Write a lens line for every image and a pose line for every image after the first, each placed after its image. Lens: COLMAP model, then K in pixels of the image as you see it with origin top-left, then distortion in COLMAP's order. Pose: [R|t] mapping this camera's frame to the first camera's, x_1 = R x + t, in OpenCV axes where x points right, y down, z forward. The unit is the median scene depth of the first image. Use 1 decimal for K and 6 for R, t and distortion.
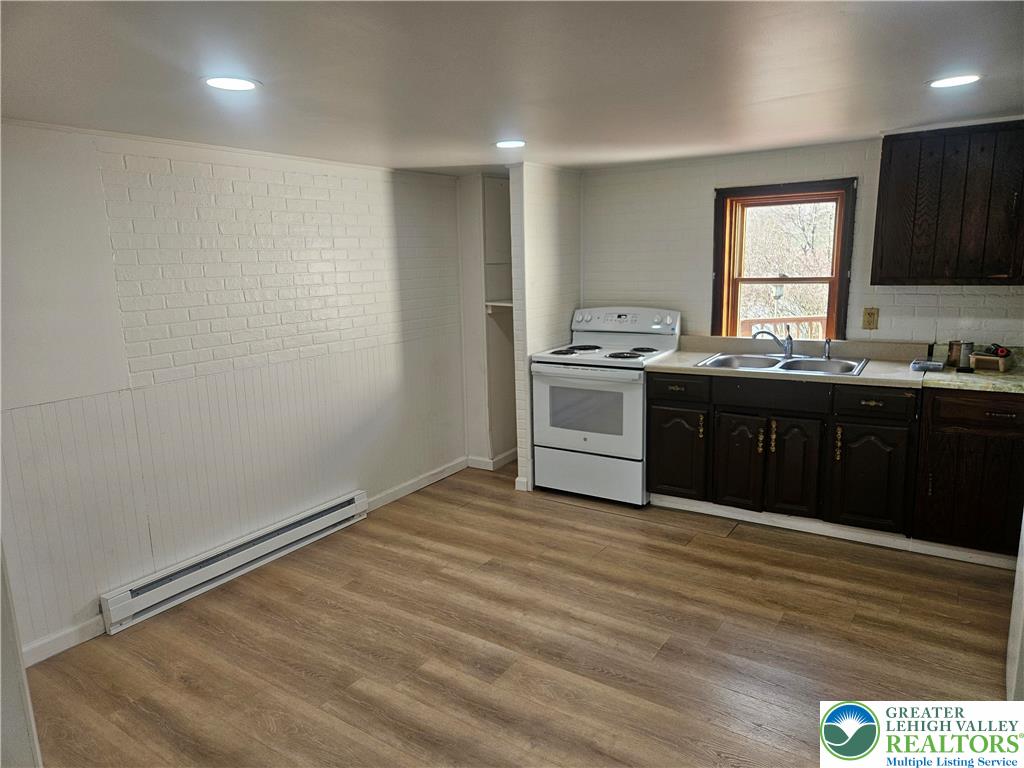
lens RADIAL K [[693.6, 0, 506.9], [0, 693.6, 385.9], [0, 0, 1]] dist [0.052633, -0.002924]
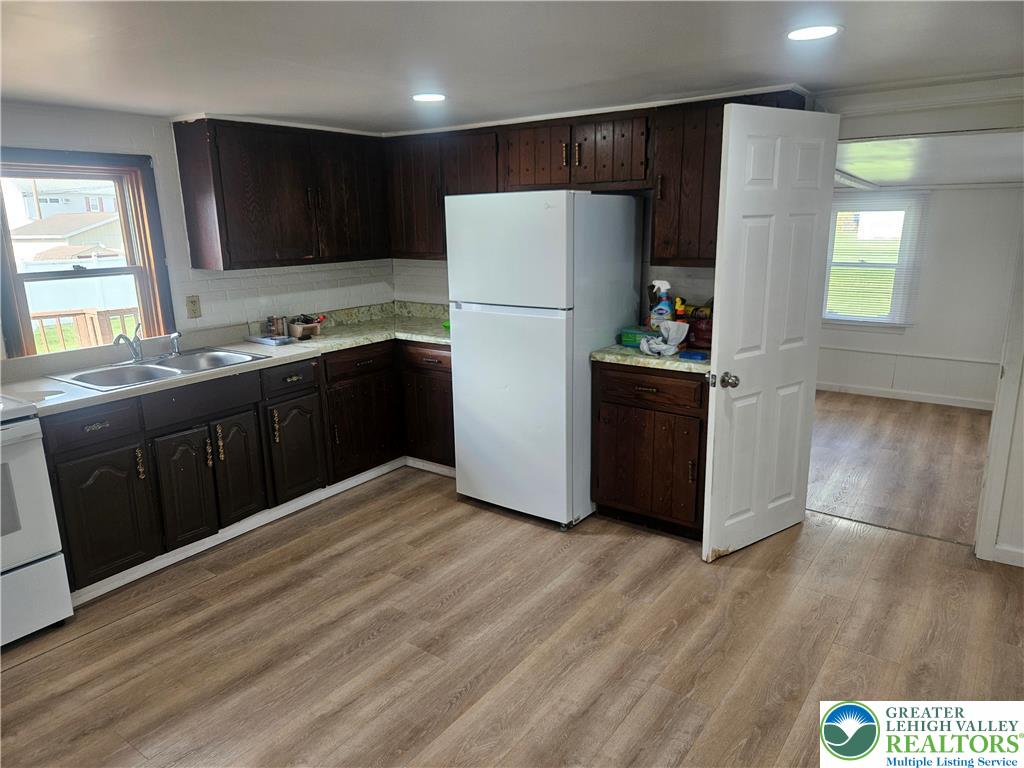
lens RADIAL K [[693.6, 0, 506.9], [0, 693.6, 385.9], [0, 0, 1]] dist [0.052633, -0.002924]
pose [[0.036057, -0.204017, 0.978303, -0.484669], [0.210297, 0.958568, 0.192151, -0.096328], [-0.976972, 0.198806, 0.077467, 0.587166]]
